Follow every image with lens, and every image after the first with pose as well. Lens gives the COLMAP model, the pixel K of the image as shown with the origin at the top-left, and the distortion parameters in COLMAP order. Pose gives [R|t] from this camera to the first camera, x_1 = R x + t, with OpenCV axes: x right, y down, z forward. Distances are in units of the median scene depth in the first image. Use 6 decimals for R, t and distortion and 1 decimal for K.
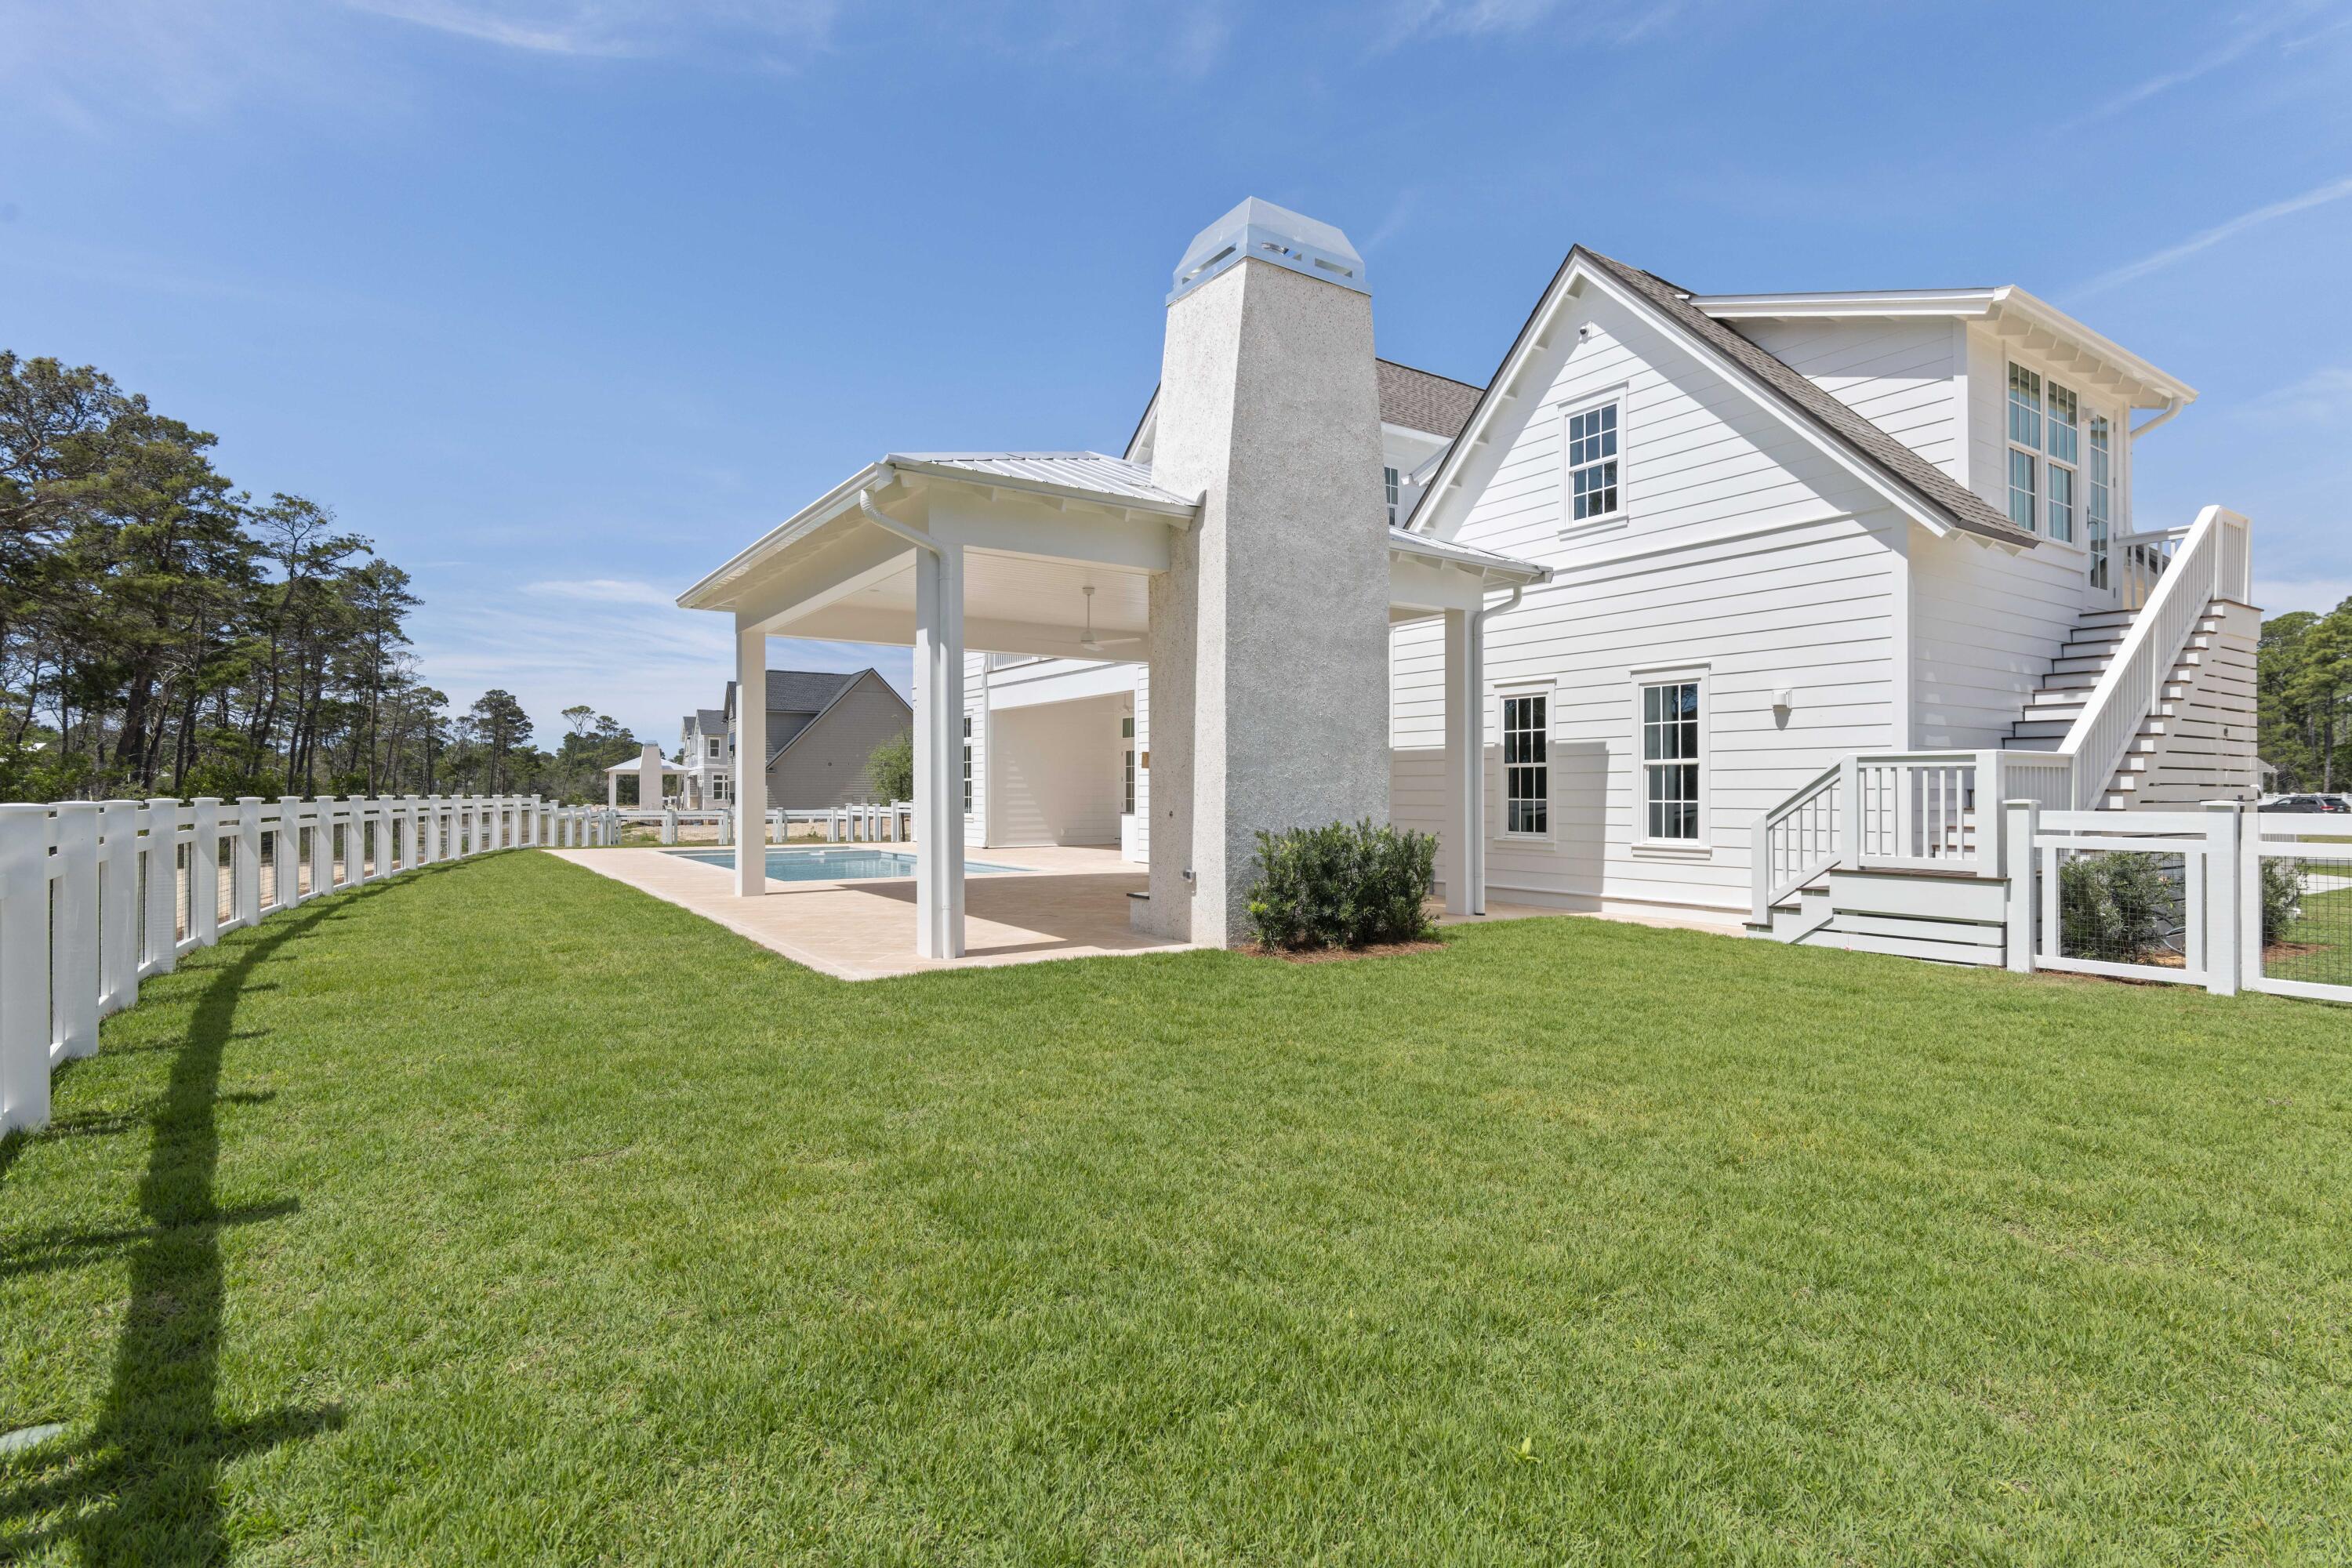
lens RADIAL K [[1137.6, 0, 1160.9], [0, 1137.6, 785.4], [0, 0, 1]] dist [-0.015430, -0.000130]
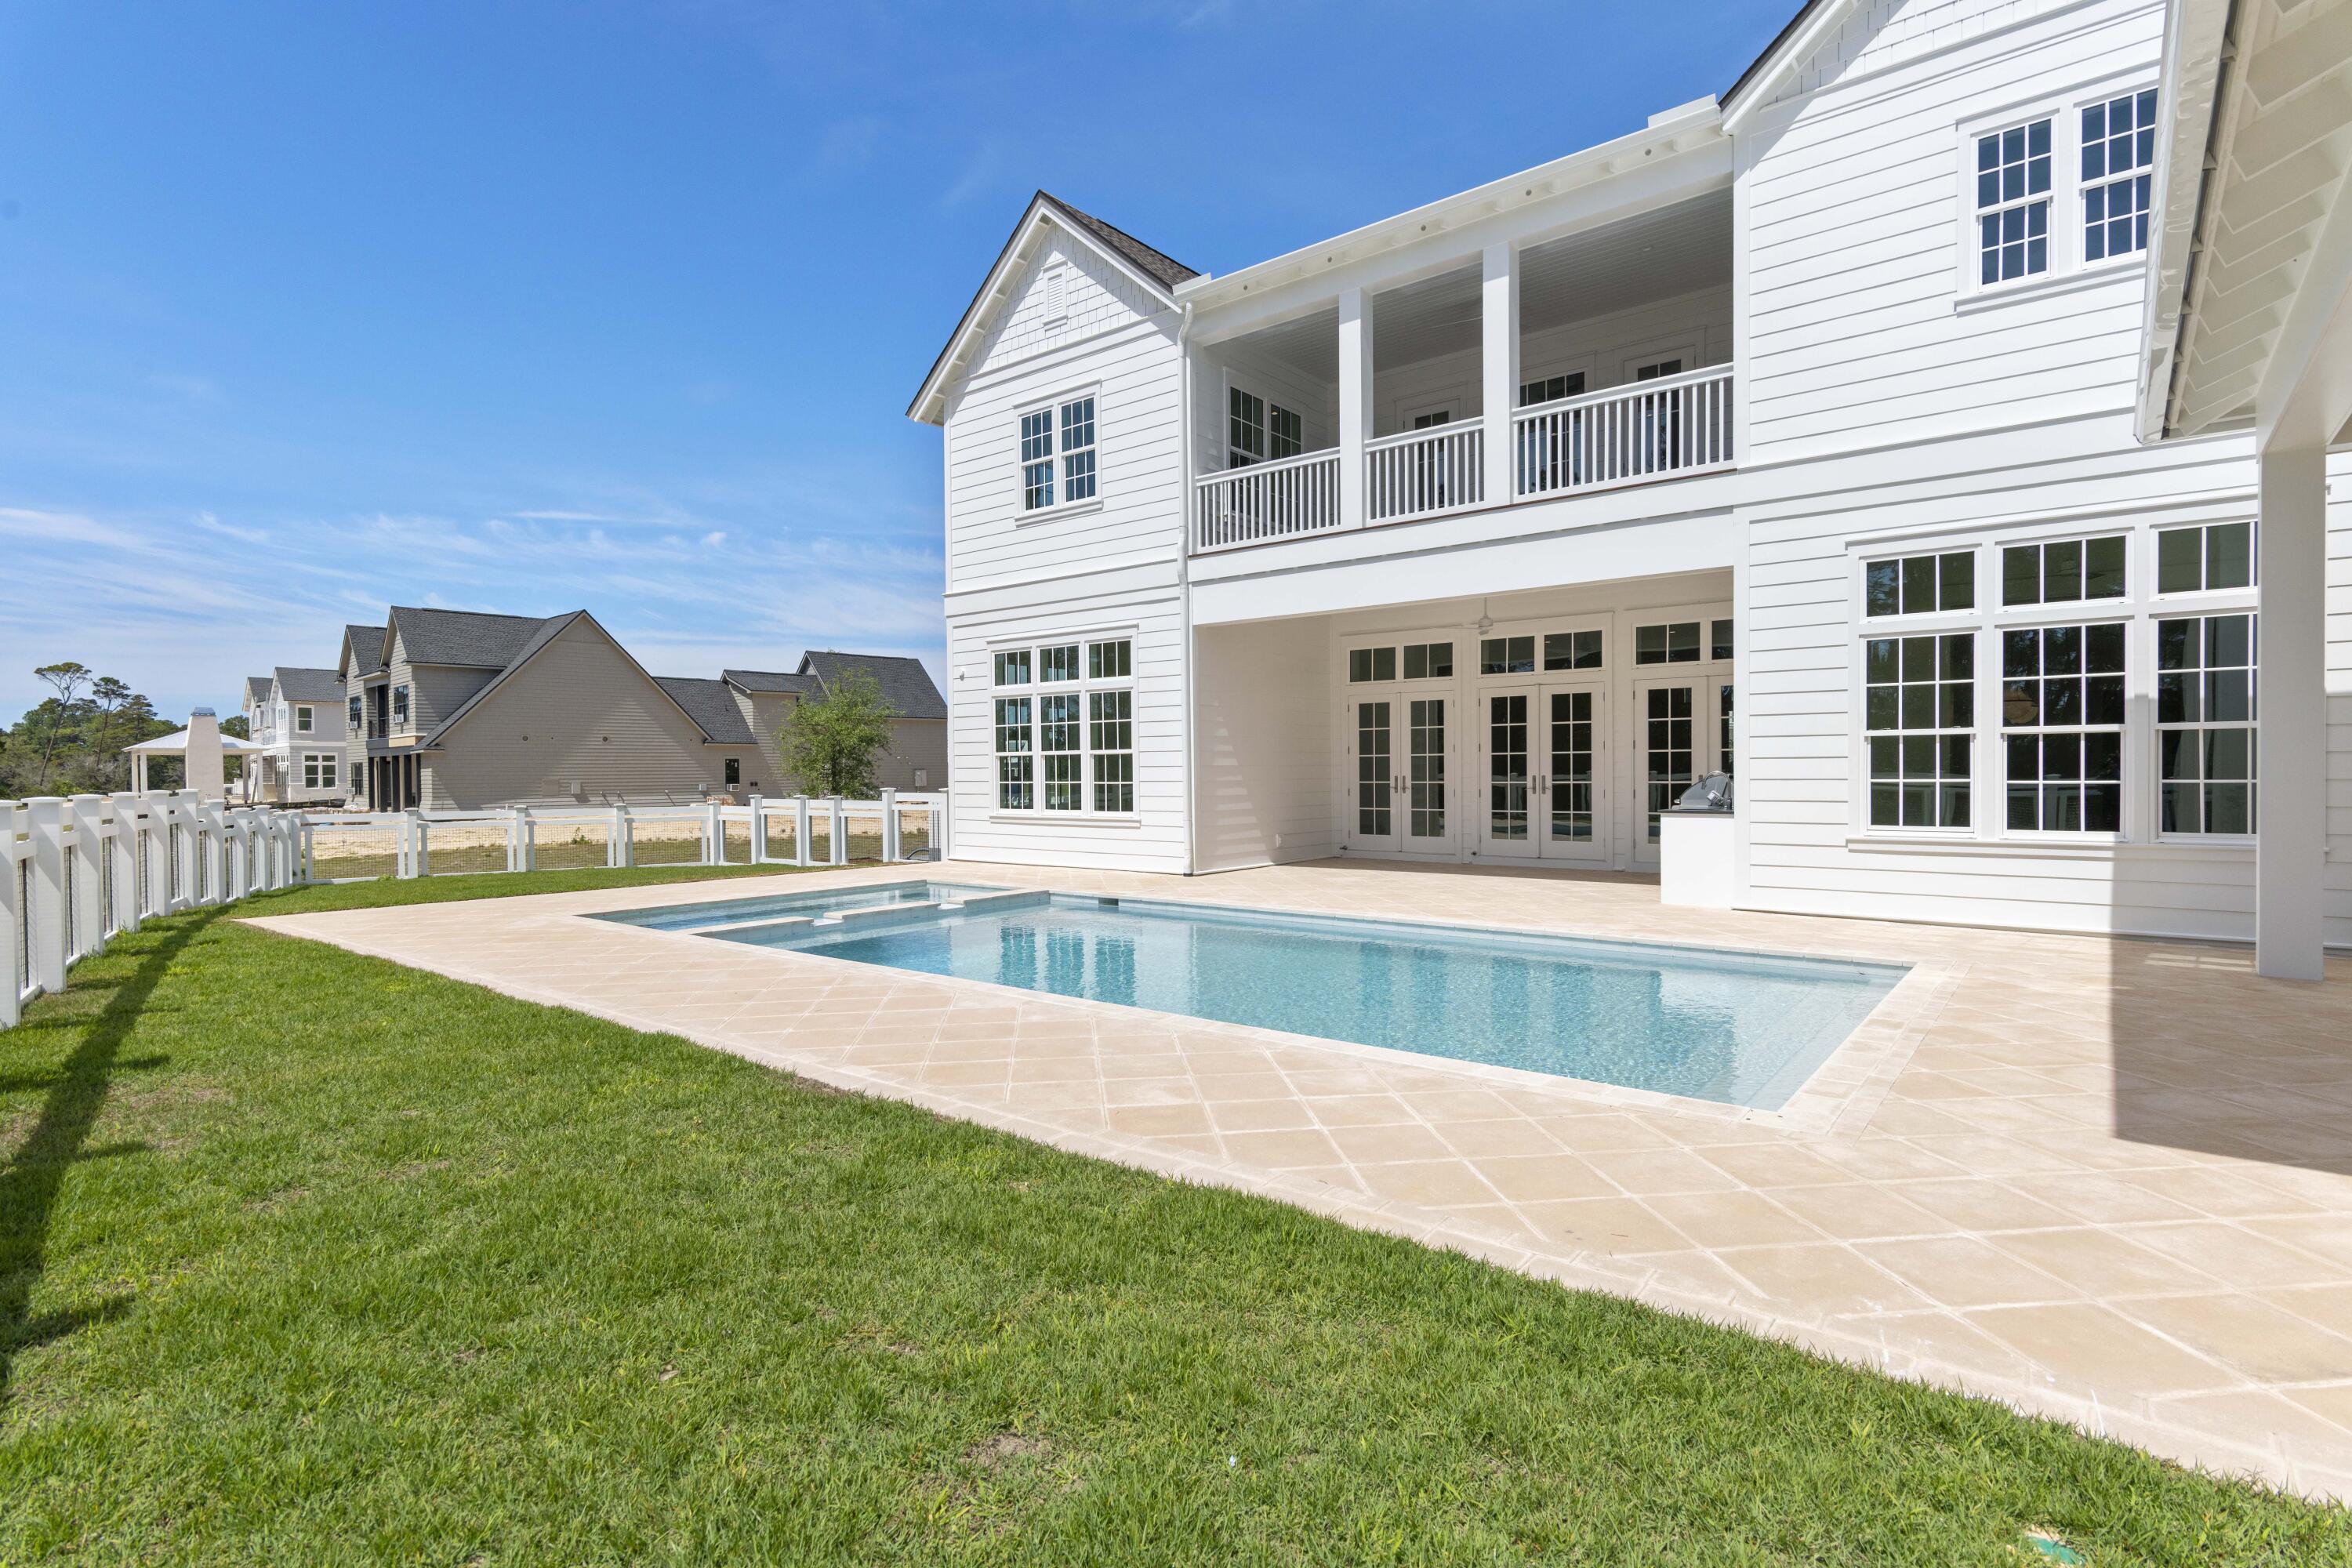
lens RADIAL K [[1137.6, 0, 1188.7], [0, 1137.6, 789.4], [0, 0, 1]] dist [-0.015430, -0.000130]
pose [[0.948638, -0.008319, 0.316255, -0.113694], [0.002295, 0.999809, 0.019415, 0.001118], [-0.316356, -0.017692, 0.948475, 0.163695]]
